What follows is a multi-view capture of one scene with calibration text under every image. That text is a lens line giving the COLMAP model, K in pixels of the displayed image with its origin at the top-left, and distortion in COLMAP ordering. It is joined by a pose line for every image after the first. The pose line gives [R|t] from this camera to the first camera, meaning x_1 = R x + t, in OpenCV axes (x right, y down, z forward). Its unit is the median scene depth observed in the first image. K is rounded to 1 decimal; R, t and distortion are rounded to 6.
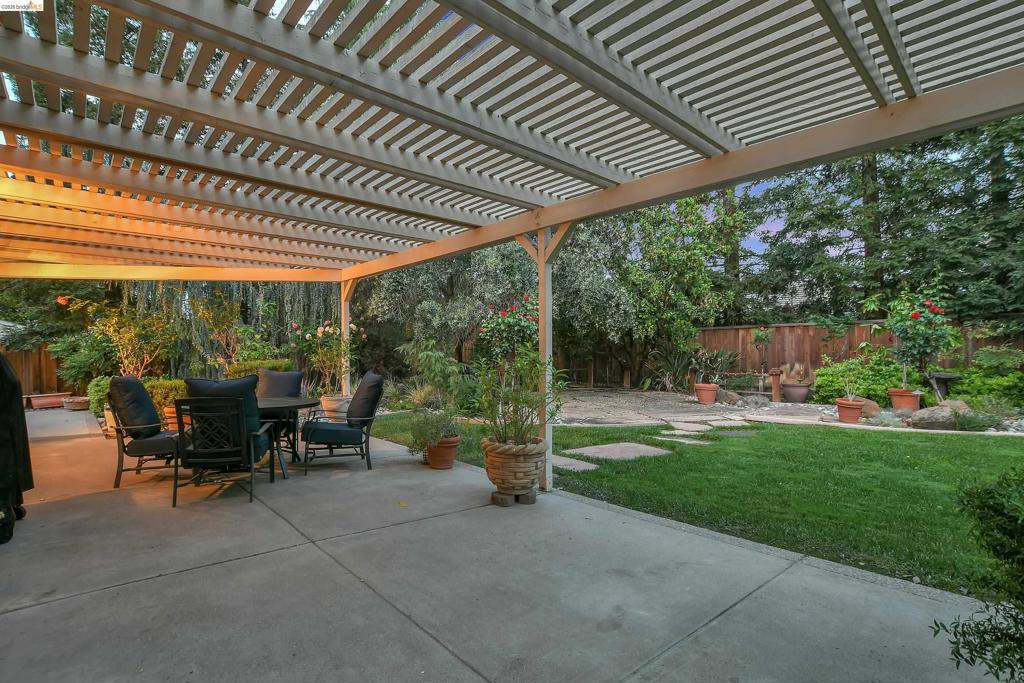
lens RADIAL K [[484.8, 0, 508.2], [0, 484.8, 346.7], [0, 0, 1]] dist [-0.026810, 0.004331]
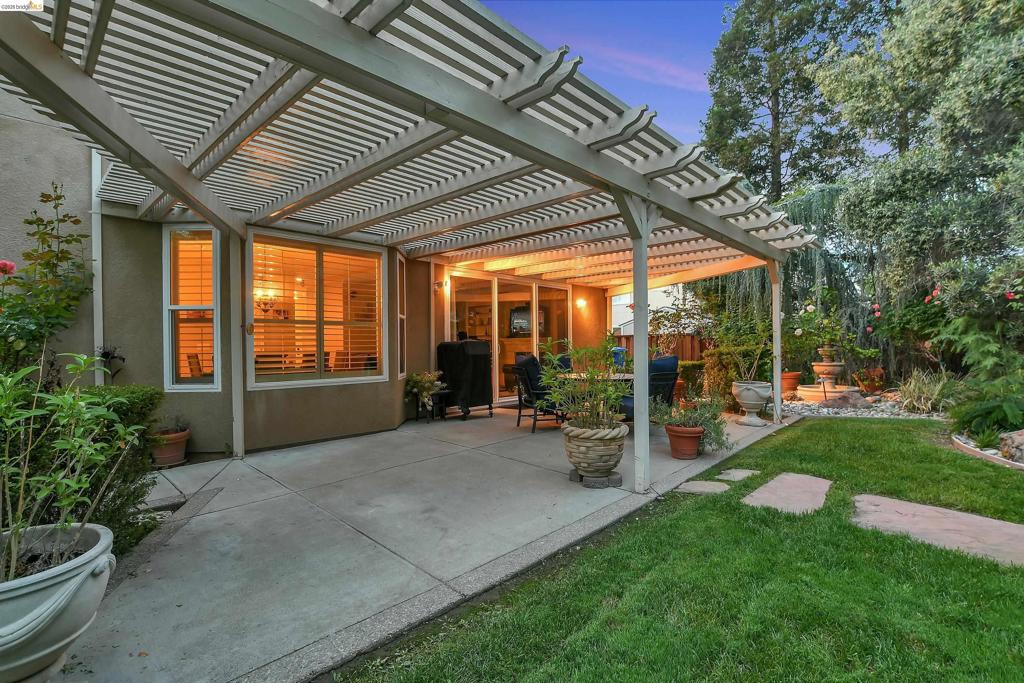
lens RADIAL K [[484.8, 0, 500.9], [0, 484.8, 348.1], [0, 0, 1]] dist [-0.026810, 0.004331]
pose [[0.066995, 0.010913, -0.997694, 0.487062], [0.024699, 0.999616, 0.012593, 0.005583], [0.997448, -0.025486, 0.066700, 0.348942]]
